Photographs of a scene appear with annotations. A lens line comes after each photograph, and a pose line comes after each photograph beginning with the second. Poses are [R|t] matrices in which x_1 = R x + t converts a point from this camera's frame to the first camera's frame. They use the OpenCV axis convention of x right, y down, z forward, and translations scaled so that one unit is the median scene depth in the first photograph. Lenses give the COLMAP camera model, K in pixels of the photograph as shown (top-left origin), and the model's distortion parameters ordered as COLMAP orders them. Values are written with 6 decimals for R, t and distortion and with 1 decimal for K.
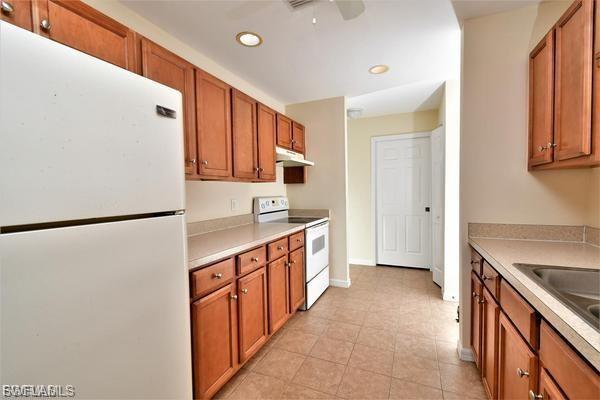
lens RADIAL K [[266.0, 0, 301.8], [0, 266.0, 199.2], [0, 0, 1]] dist [-0.000856, -0.000438]
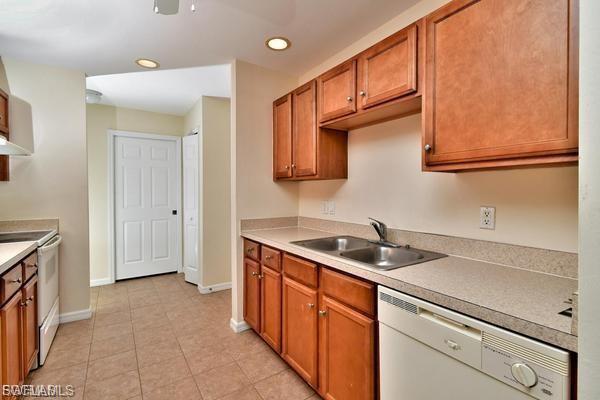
lens RADIAL K [[266.0, 0, 301.8], [0, 266.0, 199.2], [0, 0, 1]] dist [-0.000856, -0.000438]
pose [[0.532873, -0.000473, 0.846195, -0.235203], [0.019821, 0.999732, -0.011923, 0.010398], [-0.845963, 0.023125, 0.532740, 0.071551]]
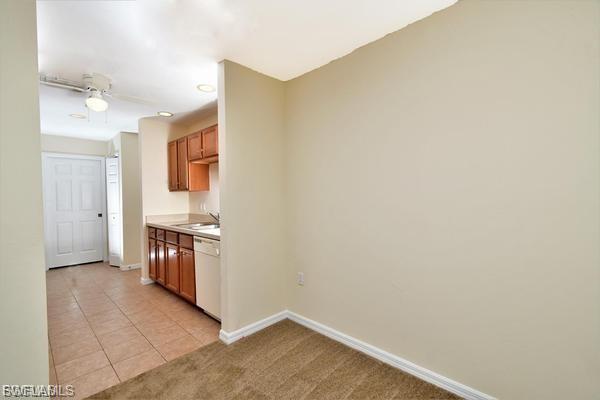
lens RADIAL K [[266.0, 0, 301.8], [0, 266.0, 199.2], [0, 0, 1]] dist [-0.000856, -0.000438]
pose [[0.346942, -0.002586, 0.937883, -0.746148], [0.043990, 0.998941, -0.013519, 0.035534], [-0.936854, 0.045947, 0.346688, -0.718673]]
